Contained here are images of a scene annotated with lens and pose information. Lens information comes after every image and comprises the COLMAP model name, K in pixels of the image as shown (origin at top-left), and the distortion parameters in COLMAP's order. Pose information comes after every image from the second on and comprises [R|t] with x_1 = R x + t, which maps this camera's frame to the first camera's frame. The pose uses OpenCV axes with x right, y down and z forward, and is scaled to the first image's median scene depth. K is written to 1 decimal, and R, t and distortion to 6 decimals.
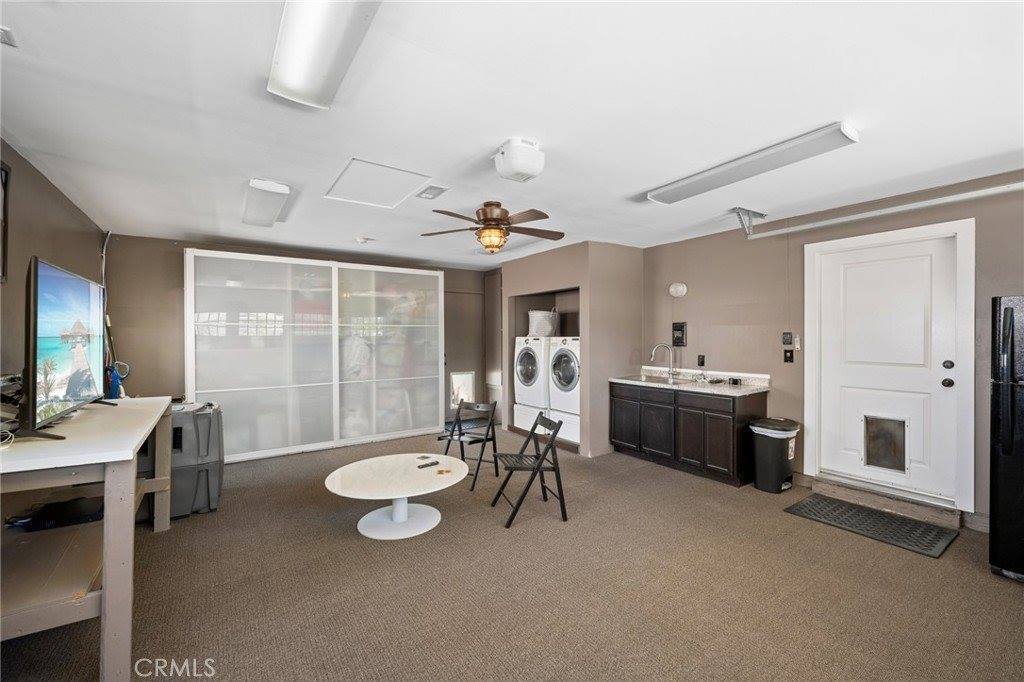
lens RADIAL K [[436.8, 0, 509.6], [0, 436.8, 338.4], [0, 0, 1]] dist [0.002454, 0.000050]
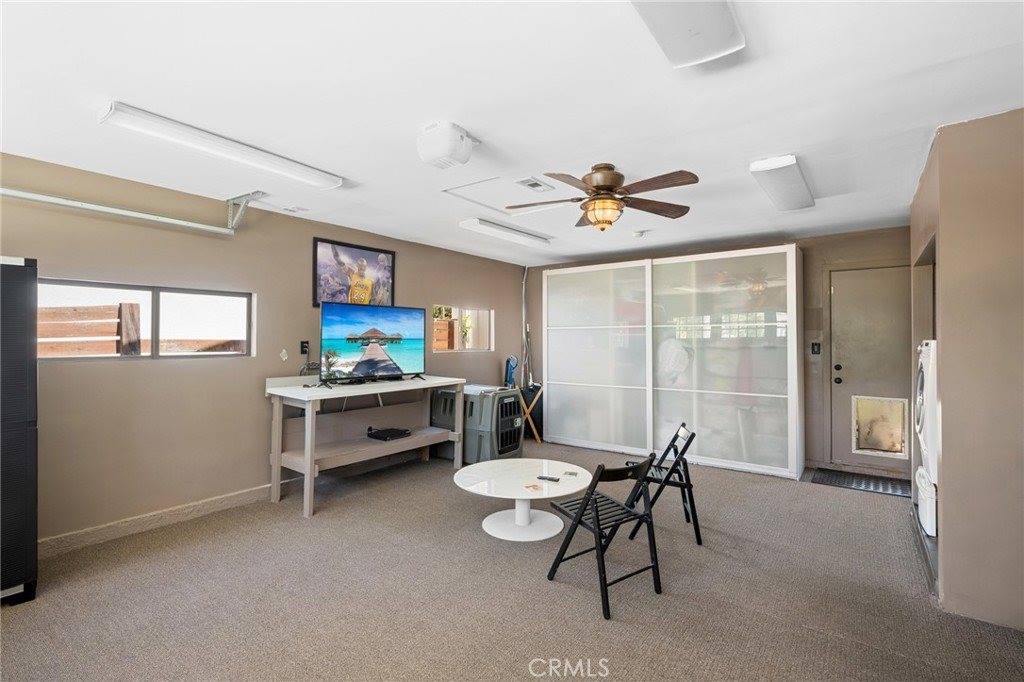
lens RADIAL K [[471.2, 0, 505.0], [0, 471.2, 337.0], [0, 0, 1]] dist [0.005376, 0.000181]
pose [[0.303570, 0.000232, -0.952809, 1.028236], [-0.005530, 0.999984, -0.001519, -0.010149], [0.952793, 0.005730, 0.303566, 0.853731]]
